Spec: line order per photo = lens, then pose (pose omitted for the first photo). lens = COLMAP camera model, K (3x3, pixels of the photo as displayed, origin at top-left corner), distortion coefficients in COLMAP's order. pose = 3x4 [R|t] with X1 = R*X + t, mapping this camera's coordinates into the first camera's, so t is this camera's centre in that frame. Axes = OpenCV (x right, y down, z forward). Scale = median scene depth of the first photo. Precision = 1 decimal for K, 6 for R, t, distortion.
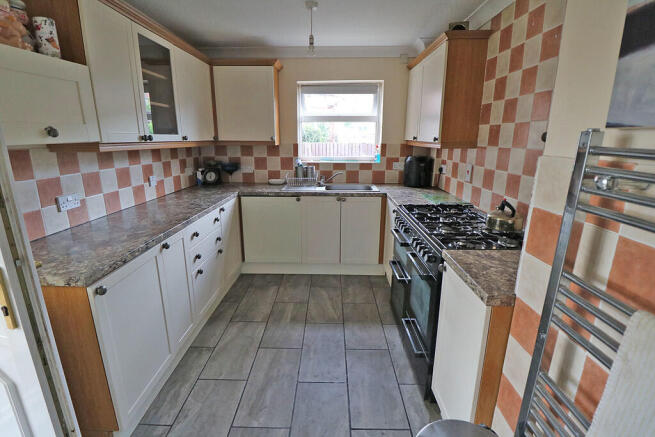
lens RADIAL K [[302.3, 0, 326.9], [0, 302.3, 215.0], [0, 0, 1]] dist [-0.001113, -0.011922]
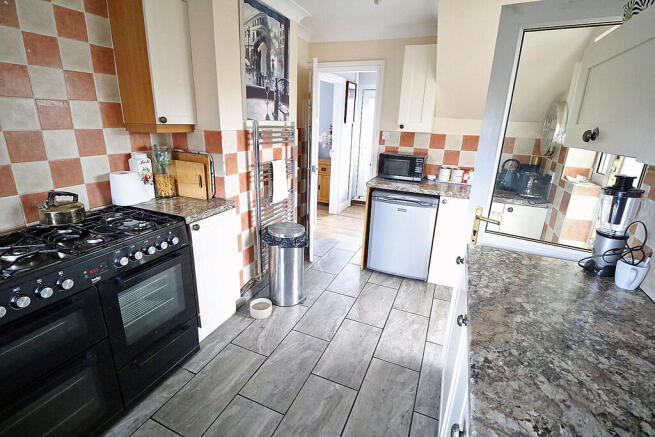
lens RADIAL K [[302.3, 0, 326.9], [0, 302.3, 215.0], [0, 0, 1]] dist [-0.001113, -0.011922]
pose [[-0.922459, -0.148451, 0.356415, -0.480840], [0.056689, 0.861046, 0.505357, -0.405822], [-0.381910, 0.486376, -0.785865, 1.507948]]
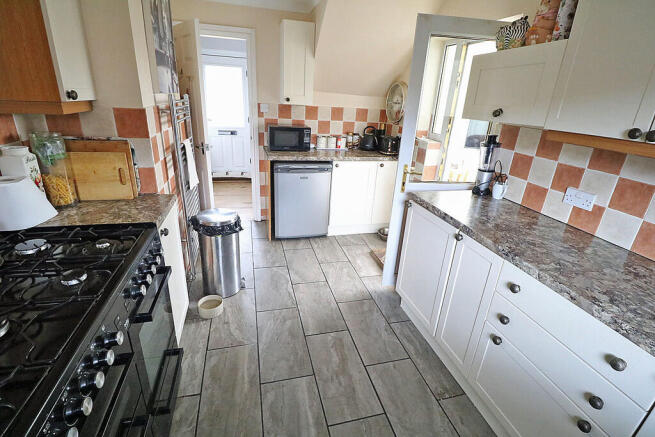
lens RADIAL K [[302.3, 0, 326.9], [0, 302.3, 215.0], [0, 0, 1]] dist [-0.001113, -0.011922]
pose [[-0.963657, 0.042861, -0.263682, 0.102500], [-0.119524, 0.813565, 0.569057, -0.444273], [0.238913, 0.579893, -0.778874, 1.626066]]
